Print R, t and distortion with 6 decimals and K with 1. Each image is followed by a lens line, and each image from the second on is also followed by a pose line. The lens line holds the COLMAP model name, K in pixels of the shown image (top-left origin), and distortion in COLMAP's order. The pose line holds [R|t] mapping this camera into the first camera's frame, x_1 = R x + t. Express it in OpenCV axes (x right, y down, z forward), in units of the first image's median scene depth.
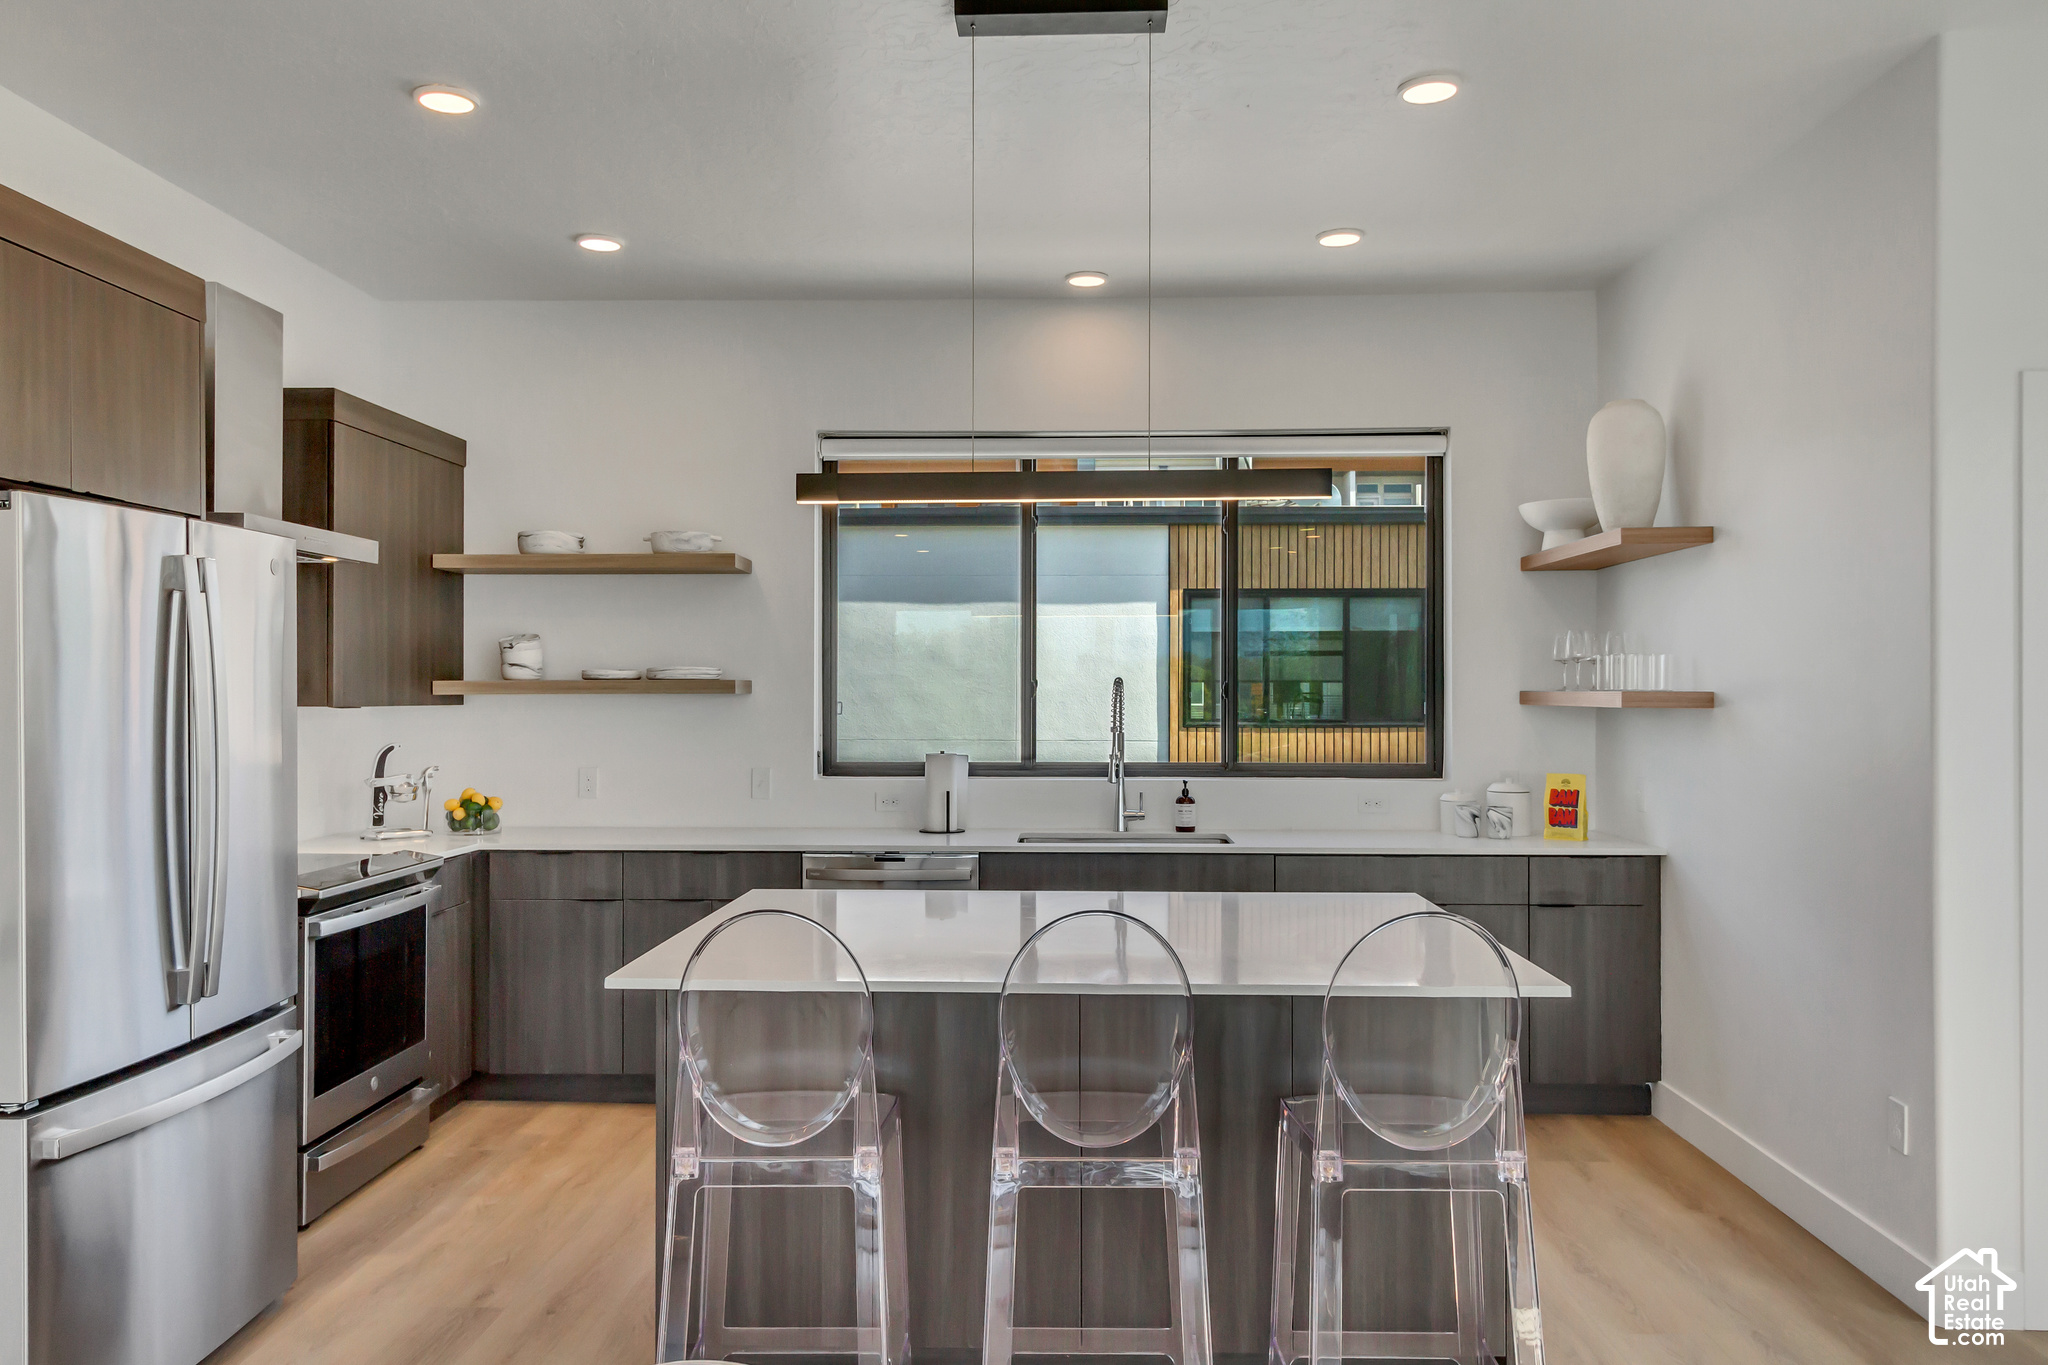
lens RADIAL K [[1520.2, 0, 1024.0], [0, 1520.2, 682.5], [0, 0, 1]] dist [0.039579, -0.004053]
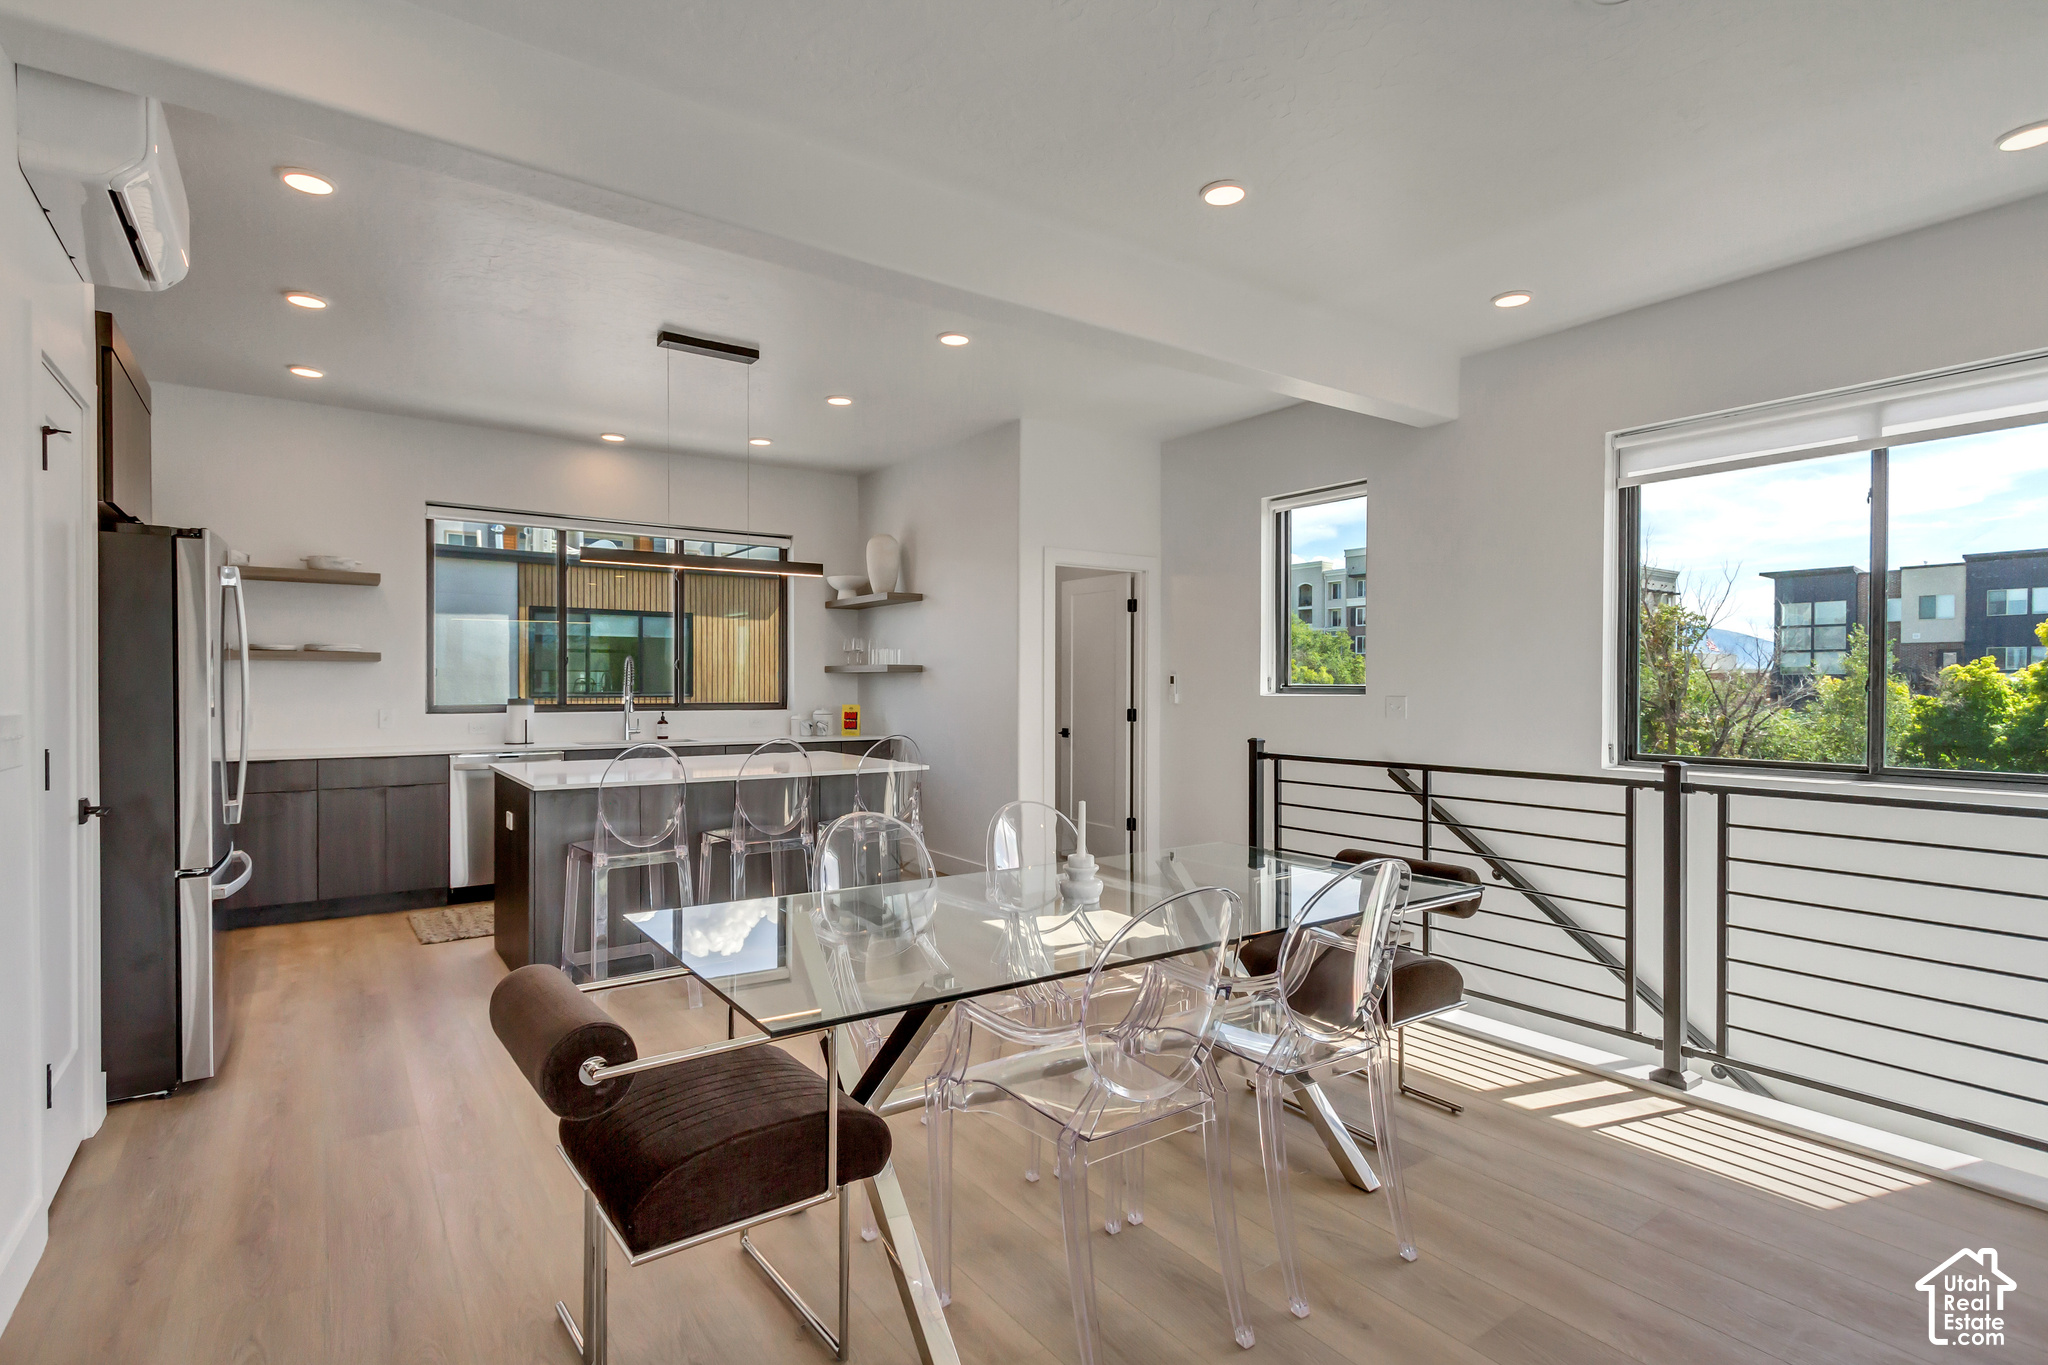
lens RADIAL K [[954.0, 0, 1015.7], [0, 954.0, 688.6], [0, 0, 1]] dist [0.002967, -0.001133]
pose [[0.801367, -0.002651, 0.598167, -0.250434], [-0.006821, 0.999885, 0.013569, 0.017086], [-0.598134, -0.014954, 0.801257, -0.200410]]
